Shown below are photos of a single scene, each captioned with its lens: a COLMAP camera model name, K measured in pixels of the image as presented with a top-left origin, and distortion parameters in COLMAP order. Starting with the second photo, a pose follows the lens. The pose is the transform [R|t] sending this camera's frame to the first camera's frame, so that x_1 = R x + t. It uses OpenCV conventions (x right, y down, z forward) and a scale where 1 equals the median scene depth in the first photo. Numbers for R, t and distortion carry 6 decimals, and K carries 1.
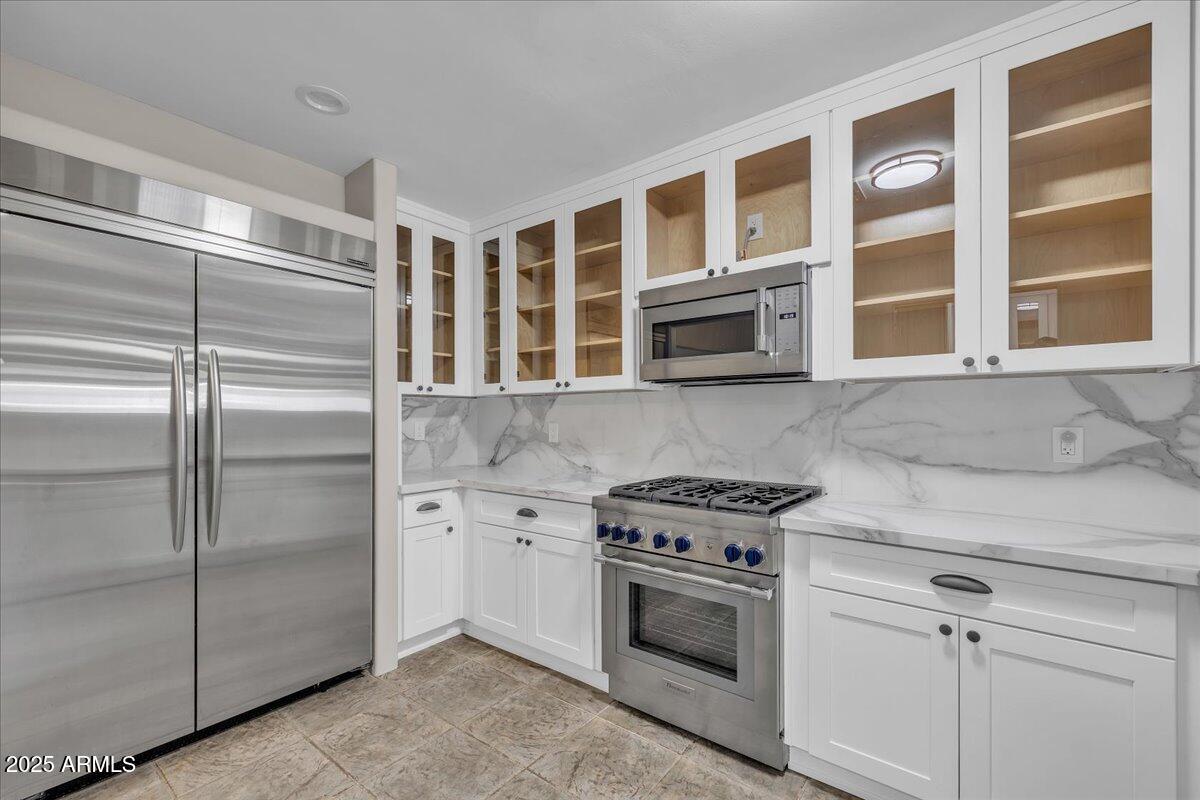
lens RADIAL K [[508.4, 0, 589.2], [0, 508.4, 419.4], [0, 0, 1]] dist [-0.002898, -0.000020]
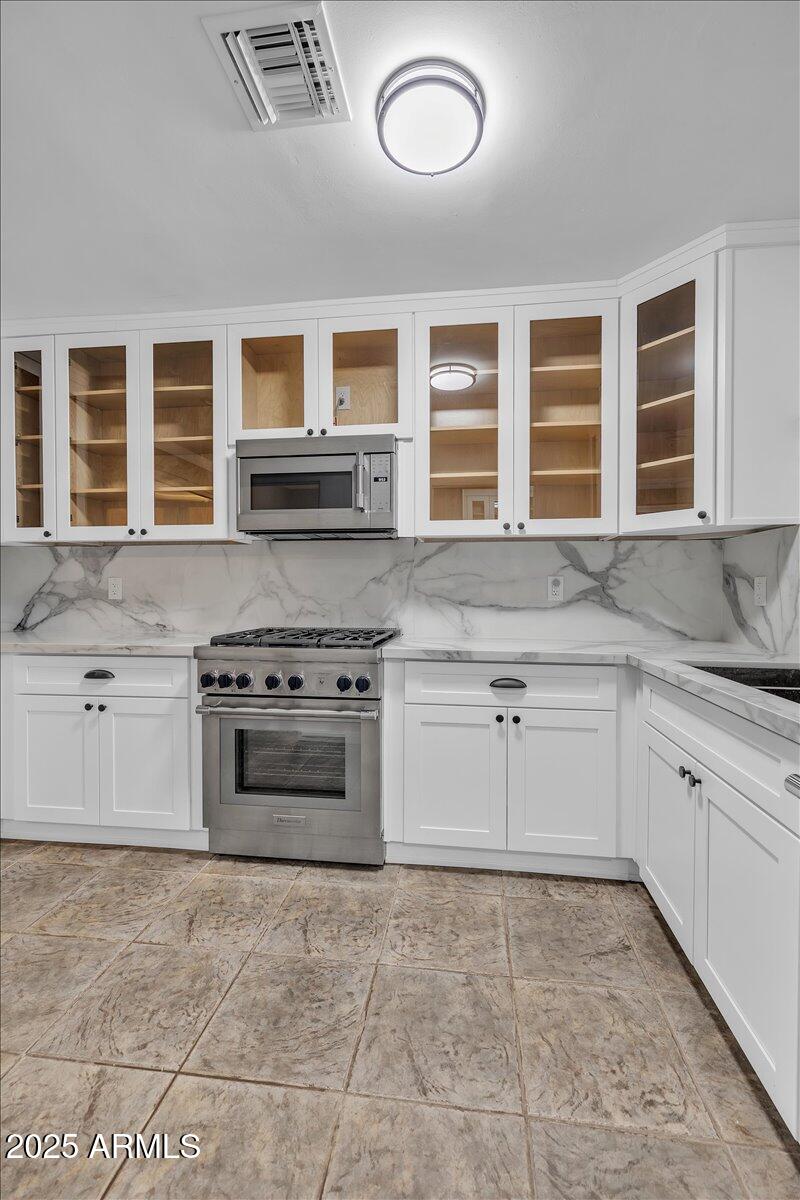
lens RADIAL K [[508.4, 0, 412.1], [0, 508.4, 595.3], [0, 0, 1]] dist [-0.002898, -0.000020]
pose [[0.853421, -0.003250, 0.521213, -0.149034], [-0.001226, 0.999965, 0.008242, 0.049899], [-0.521222, -0.007673, 0.853387, -0.031273]]
